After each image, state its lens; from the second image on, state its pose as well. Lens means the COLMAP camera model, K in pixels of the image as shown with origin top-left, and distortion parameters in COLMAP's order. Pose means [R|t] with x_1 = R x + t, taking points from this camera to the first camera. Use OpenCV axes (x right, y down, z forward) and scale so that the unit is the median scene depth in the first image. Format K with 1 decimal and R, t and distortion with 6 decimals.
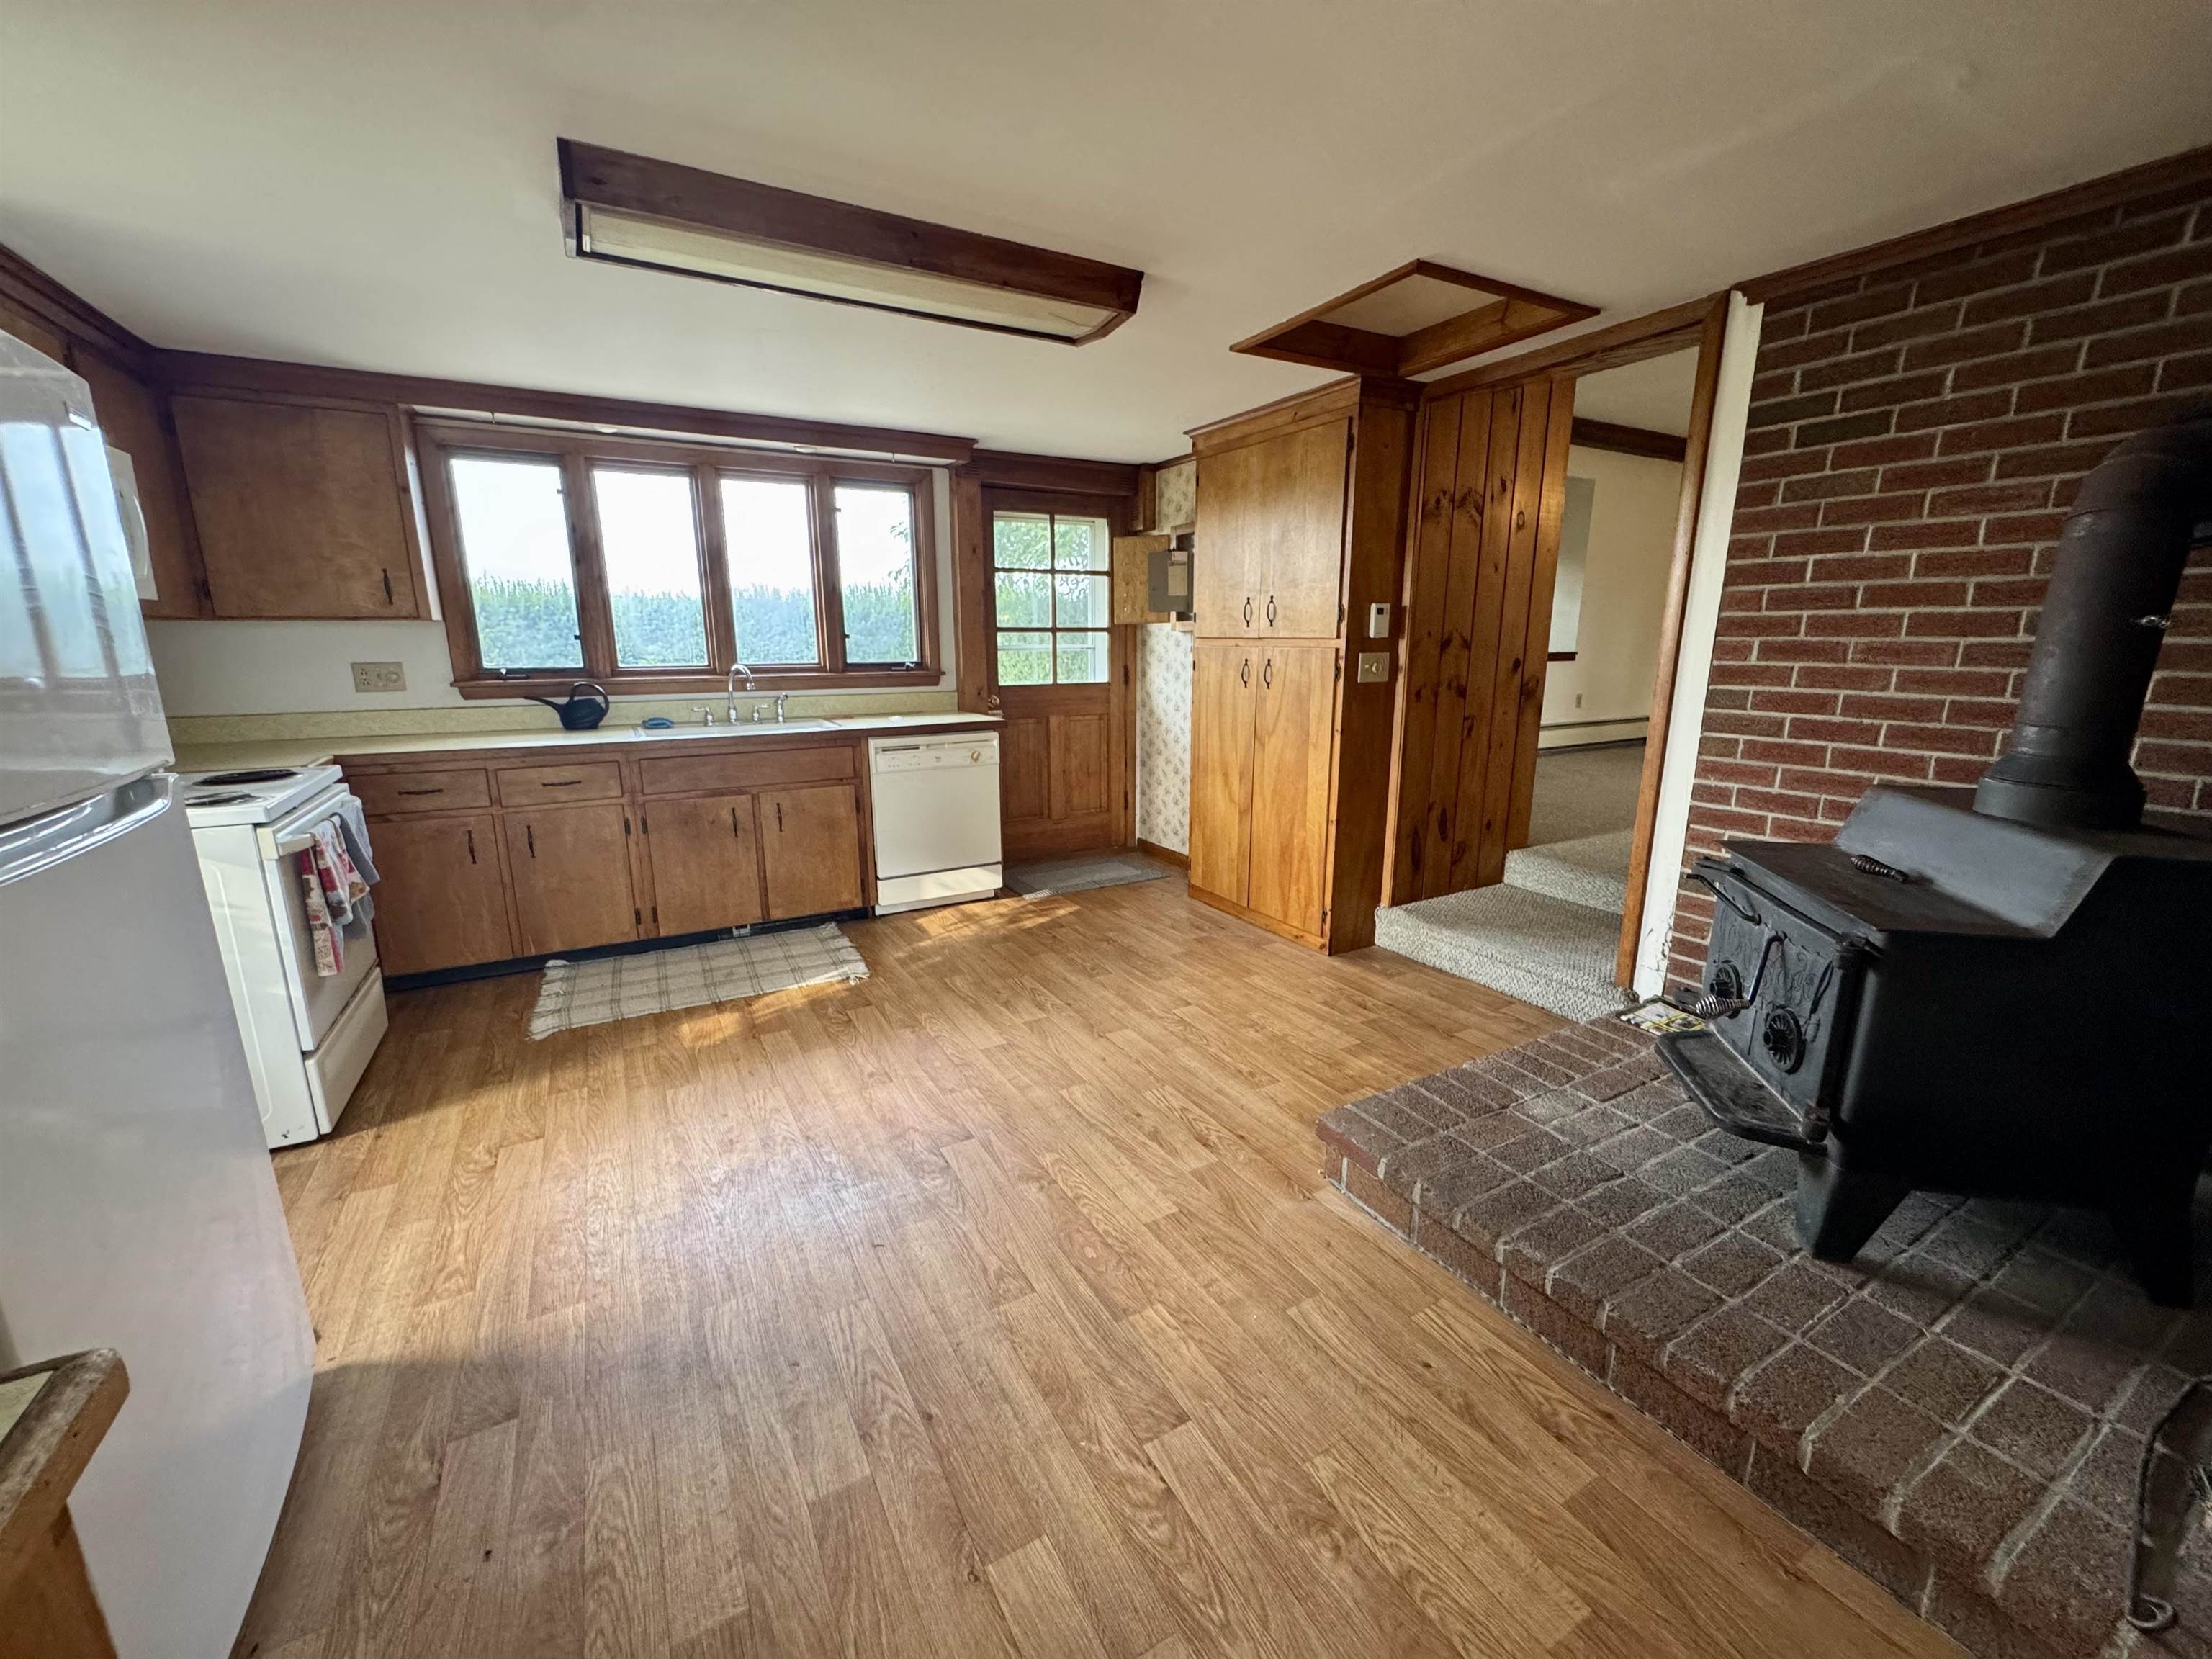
lens RADIAL K [[889.8, 0, 1104.2], [0, 889.8, 830.1], [0, 0, 1]] dist [-0.001506, 0.000002]
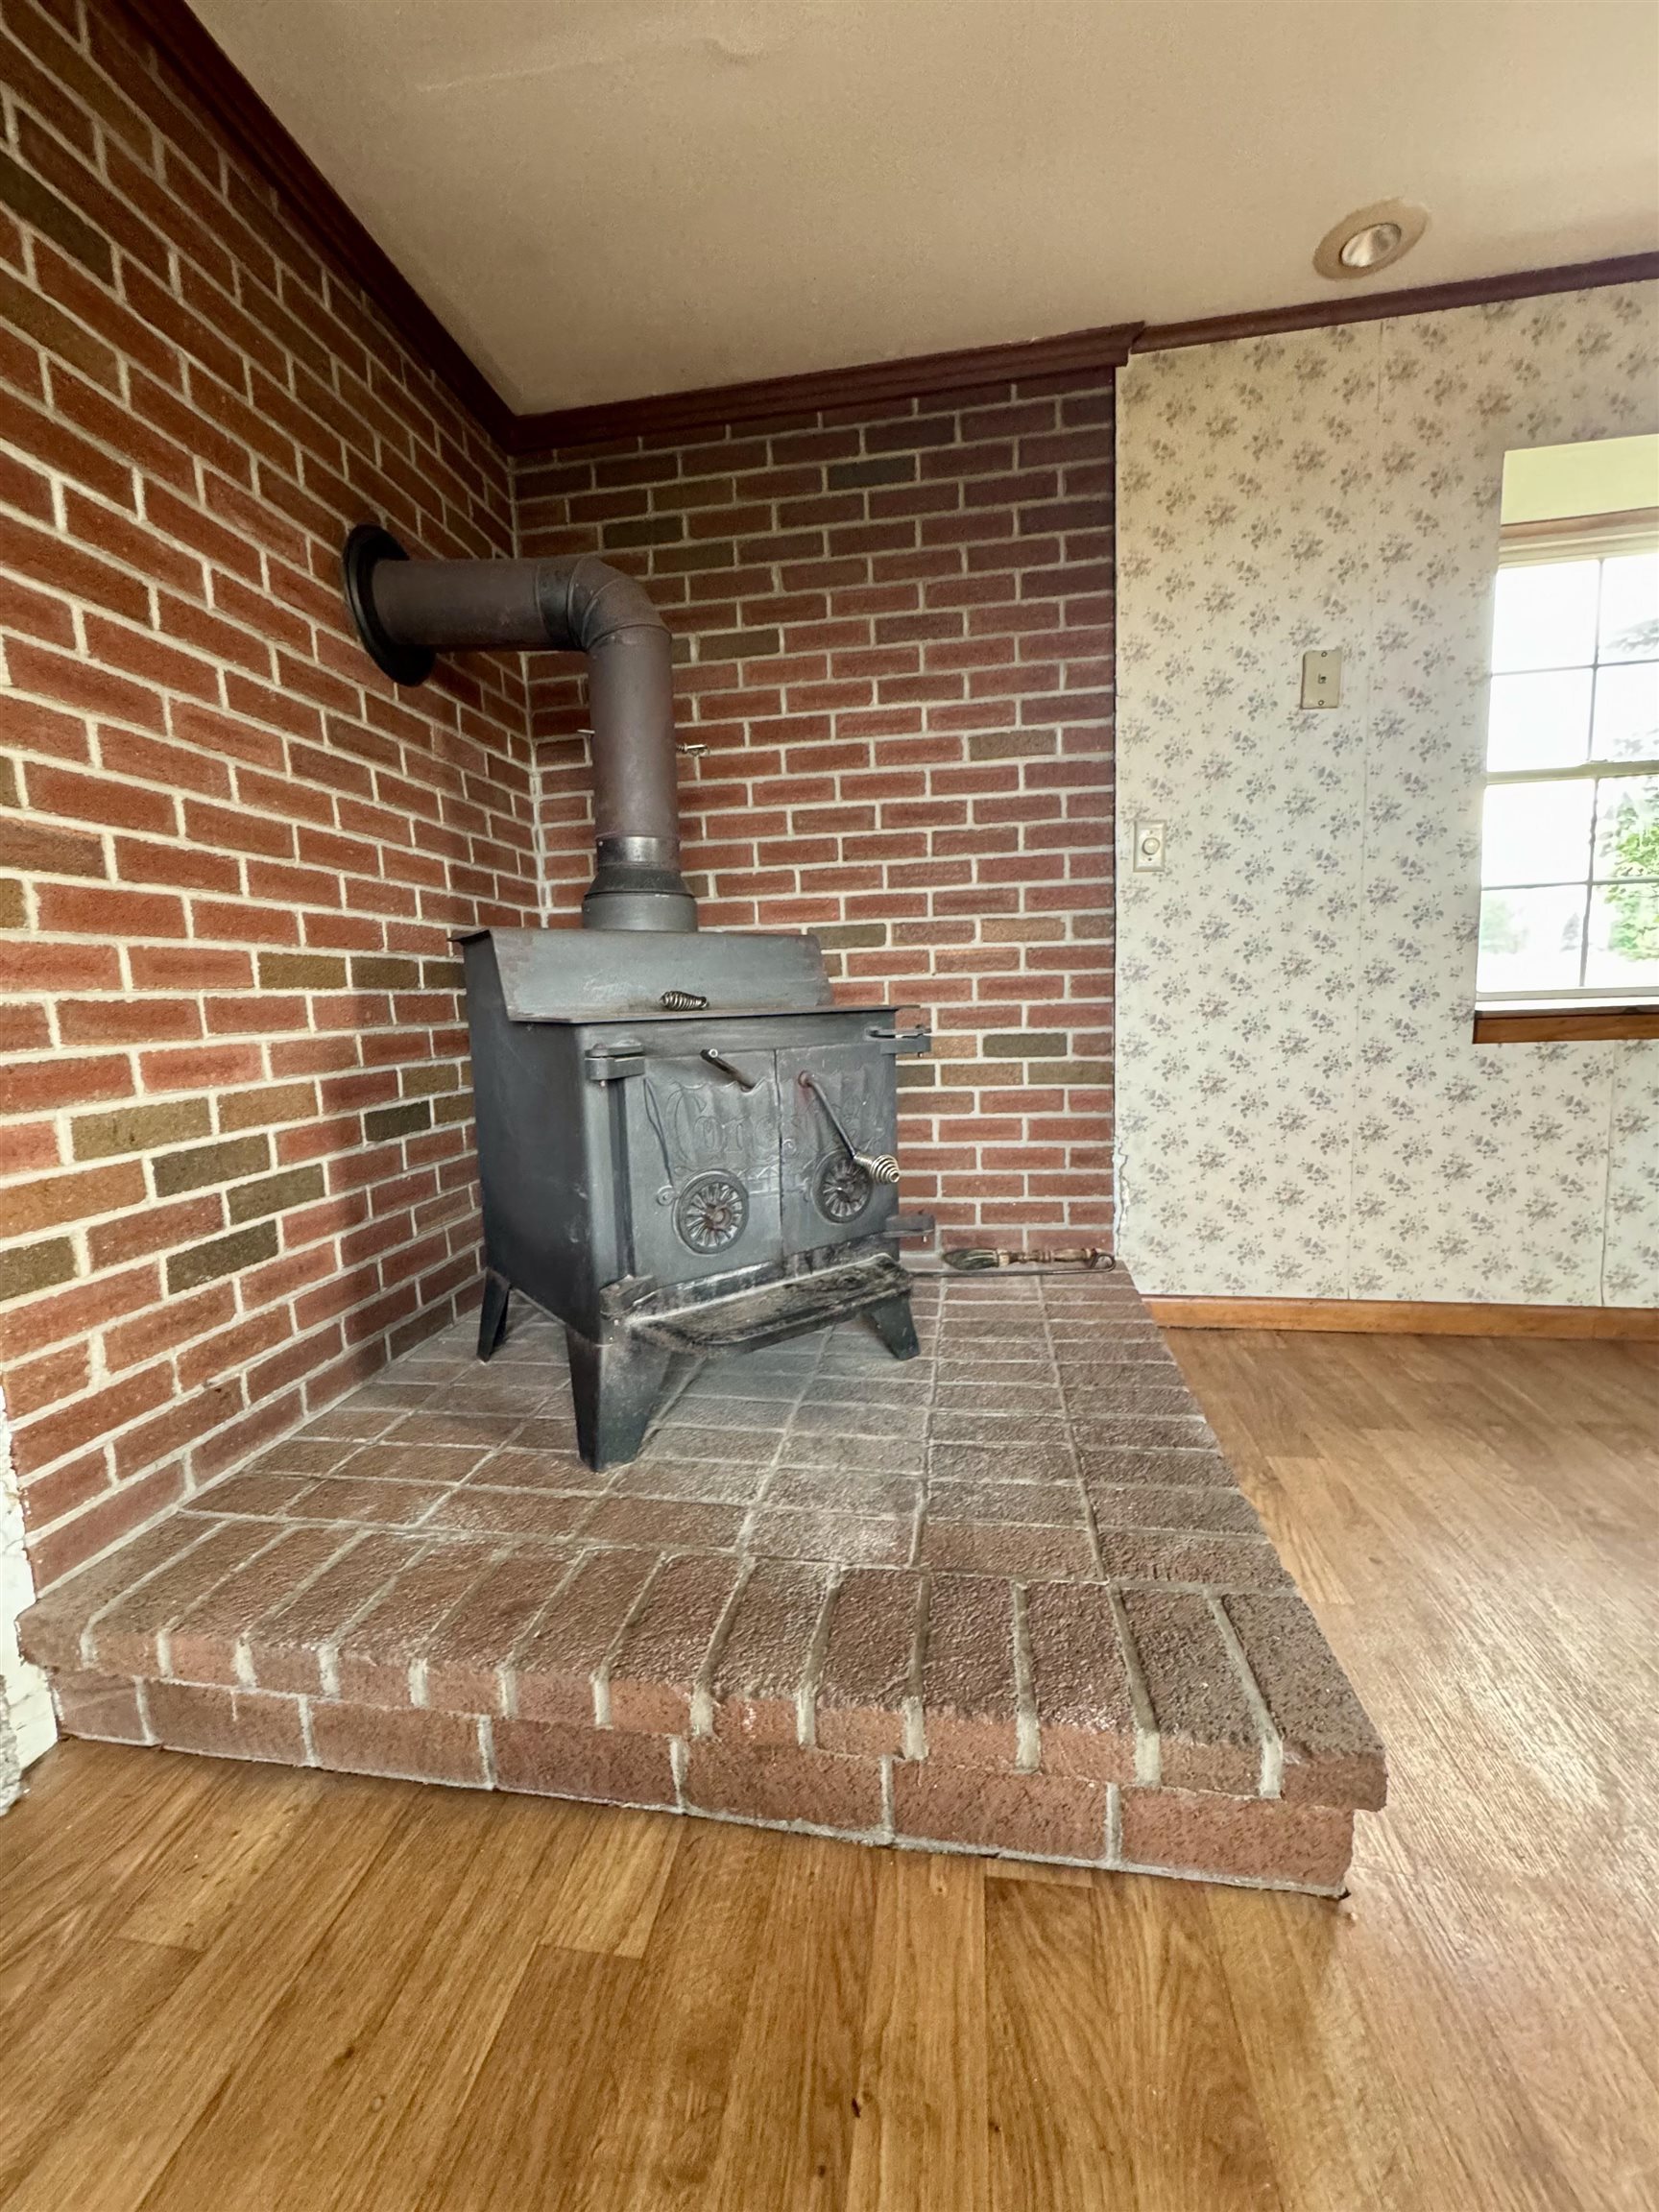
lens RADIAL K [[889.8, 0, 825.7], [0, 889.8, 1102.8], [0, 0, 1]] dist [-0.001506, 0.000002]
pose [[-0.780740, -0.044920, 0.623239, 0.201653], [0.176052, 0.941192, 0.288380, -0.069608], [-0.599542, 0.334872, -0.726918, 1.293151]]
